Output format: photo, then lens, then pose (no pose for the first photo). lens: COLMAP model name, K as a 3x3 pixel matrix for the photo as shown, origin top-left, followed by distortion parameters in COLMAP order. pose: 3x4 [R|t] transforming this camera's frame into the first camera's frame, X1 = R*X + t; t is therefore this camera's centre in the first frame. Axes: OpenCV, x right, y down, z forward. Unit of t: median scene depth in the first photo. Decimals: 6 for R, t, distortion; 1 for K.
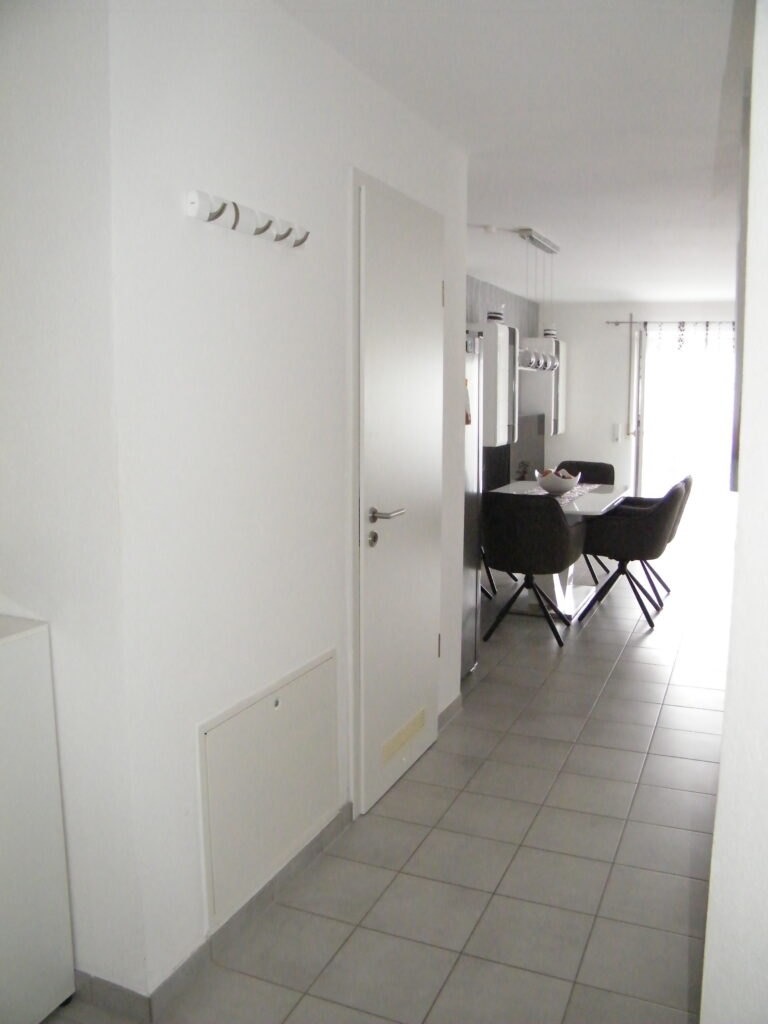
lens RADIAL K [[855.7, 0, 384.0], [0, 855.7, 512.0], [0, 0, 1]] dist [-0.201083, 0.179596]
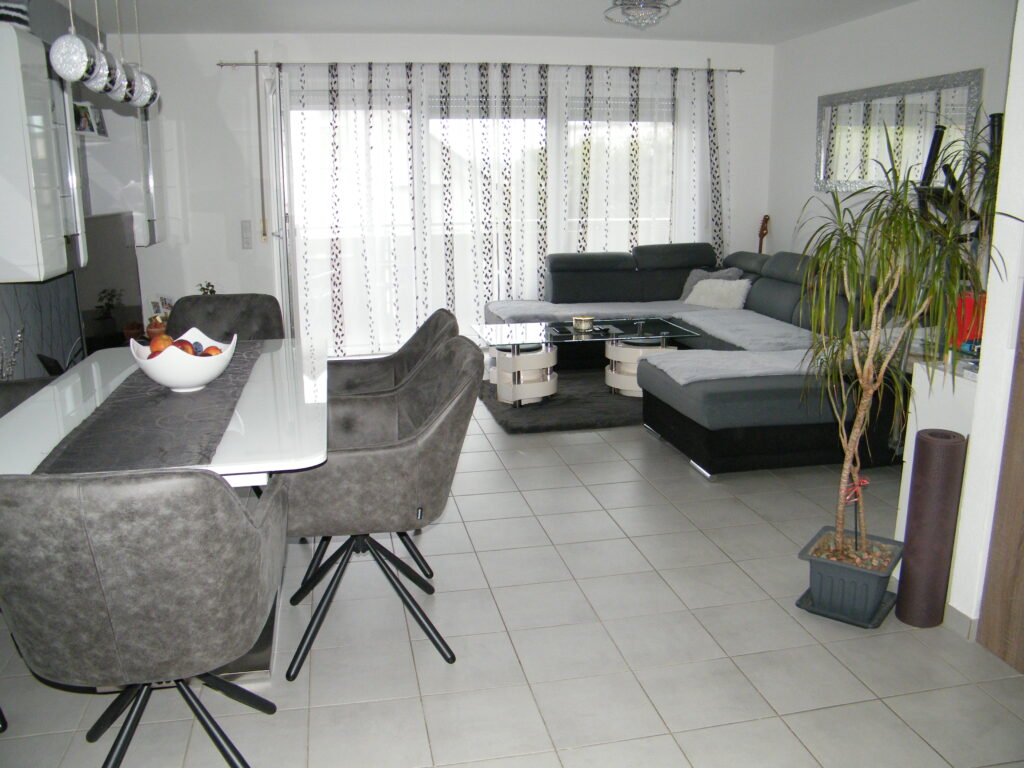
lens RADIAL K [[855.7, 0, 494.6], [0, 855.7, 379.8], [0, 0, 1]] dist [-0.201083, 0.179596]
pose [[0.825495, -0.135359, 0.547938, 0.063585], [0.088784, 0.989872, 0.110774, -0.037809], [-0.557382, -0.042796, 0.829152, 0.358501]]
